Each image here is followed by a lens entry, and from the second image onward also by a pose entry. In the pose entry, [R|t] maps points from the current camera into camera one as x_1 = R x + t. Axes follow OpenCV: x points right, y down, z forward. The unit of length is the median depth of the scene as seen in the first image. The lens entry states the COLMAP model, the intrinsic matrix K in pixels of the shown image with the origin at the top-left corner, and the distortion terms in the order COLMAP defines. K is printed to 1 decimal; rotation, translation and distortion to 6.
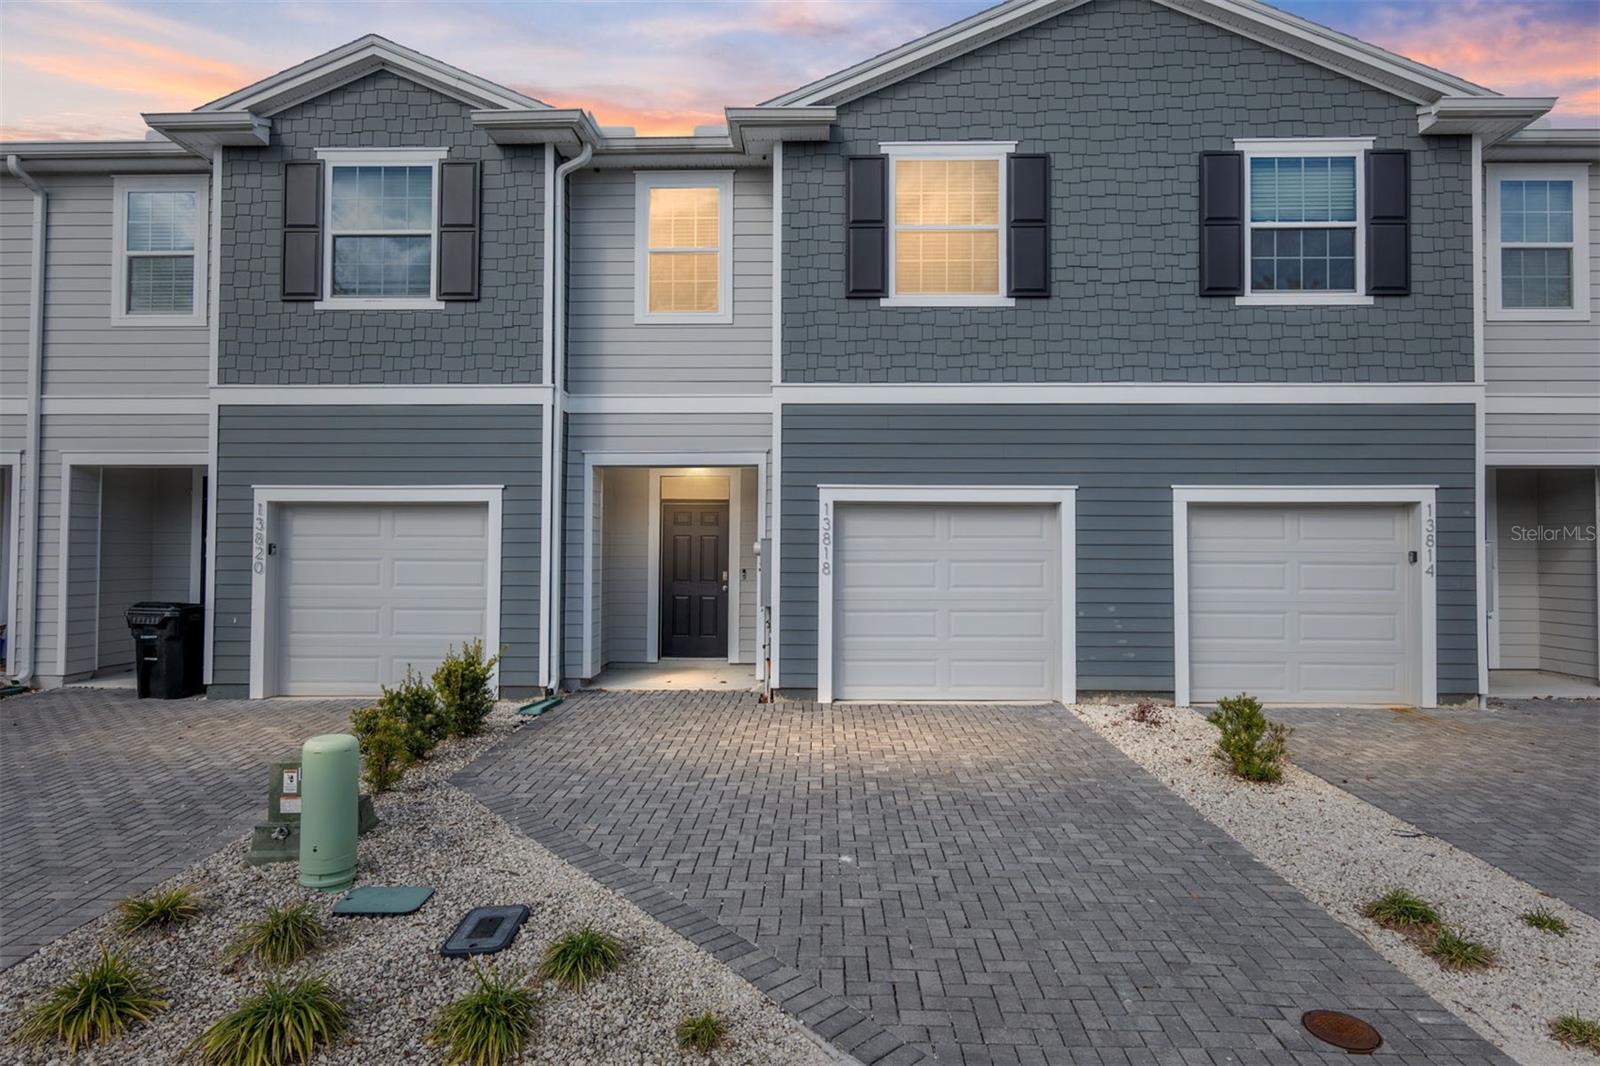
lens RADIAL K [[874.8, 0, 792.7], [0, 874.8, 533.6], [0, 0, 1]] dist [0.026821, 0.000375]
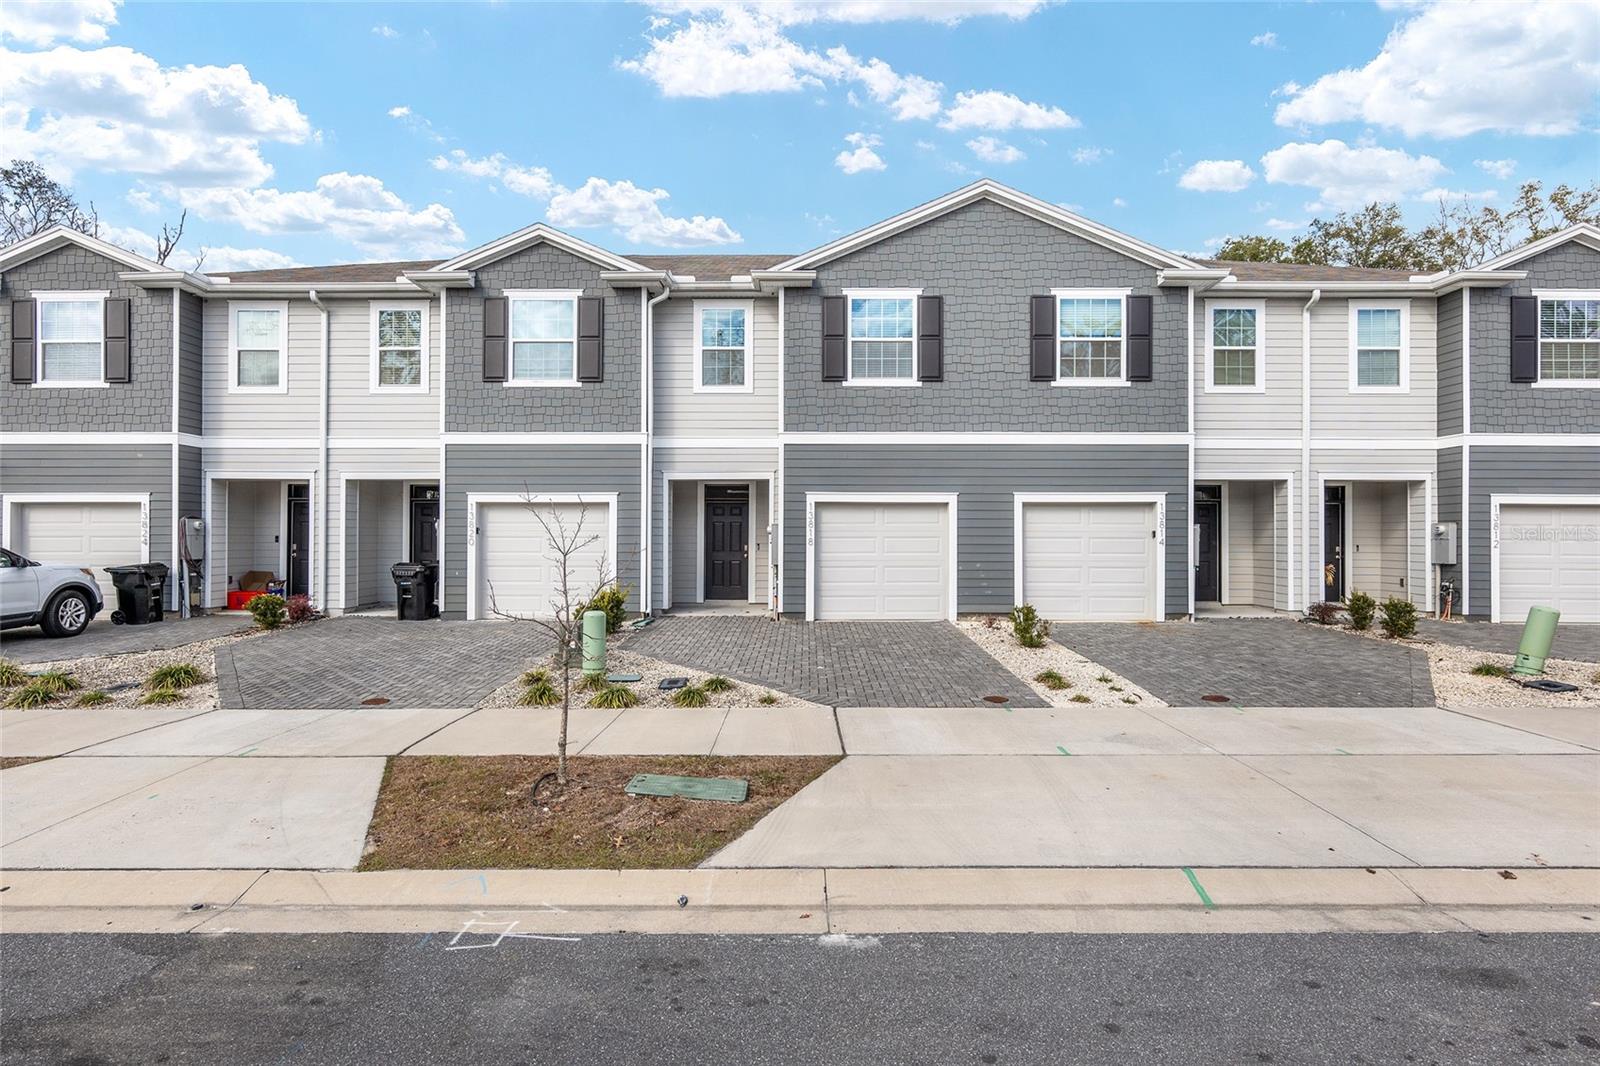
lens RADIAL K [[829.5, 0, 802.4], [0, 829.5, 531.2], [0, 0, 1]] dist [-0.000130, 0.000015]
pose [[0.999678, -0.001748, 0.025325, -0.017653], [0.001360, 0.999881, 0.015341, -0.004853], [-0.025349, -0.015301, 0.999562, -0.583364]]
